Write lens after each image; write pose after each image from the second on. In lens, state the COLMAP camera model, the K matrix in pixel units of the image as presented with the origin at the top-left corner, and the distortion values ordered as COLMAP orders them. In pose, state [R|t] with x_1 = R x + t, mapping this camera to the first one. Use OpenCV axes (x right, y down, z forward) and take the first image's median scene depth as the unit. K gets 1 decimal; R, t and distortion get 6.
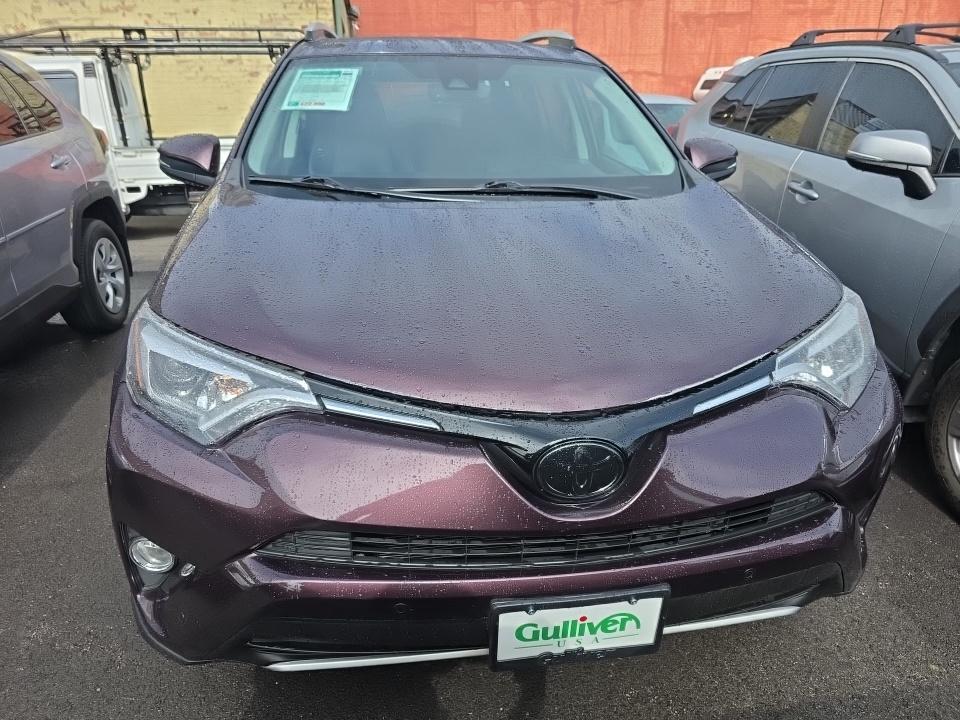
lens RADIAL K [[663.4, 0, 483.4], [0, 663.4, 389.0], [0, 0, 1]] dist [0.059332, -0.050934]
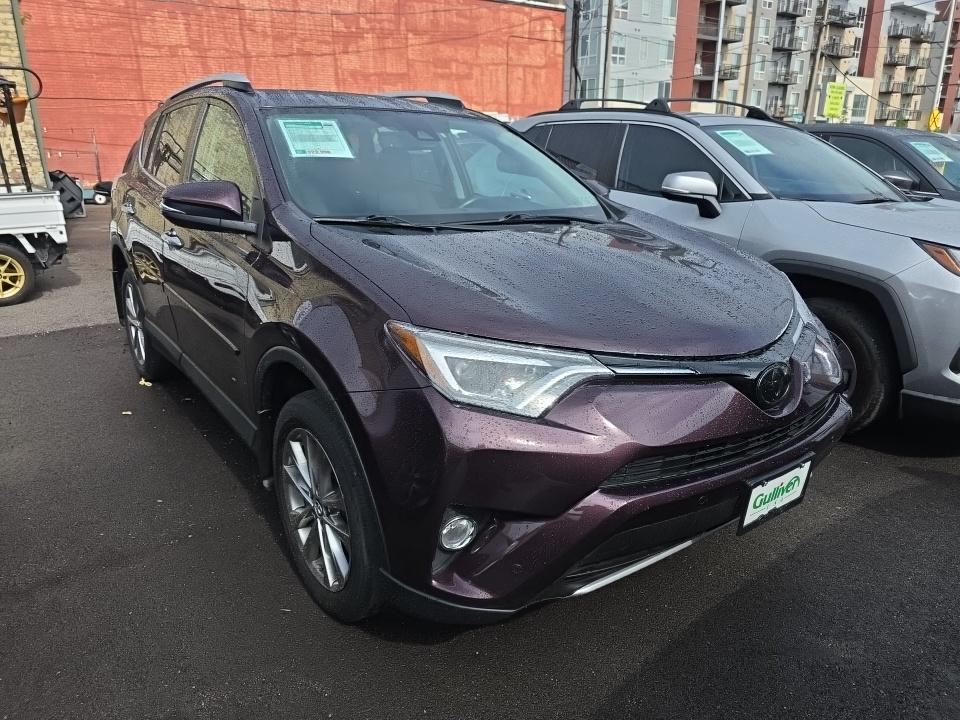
lens RADIAL K [[663.4, 0, 483.4], [0, 663.4, 389.0], [0, 0, 1]] dist [0.059332, -0.050934]
pose [[0.882064, -0.154898, 0.444937, -0.530370], [0.181975, 0.983129, -0.018494, 0.018064], [-0.434566, 0.097280, 0.895371, -0.041823]]
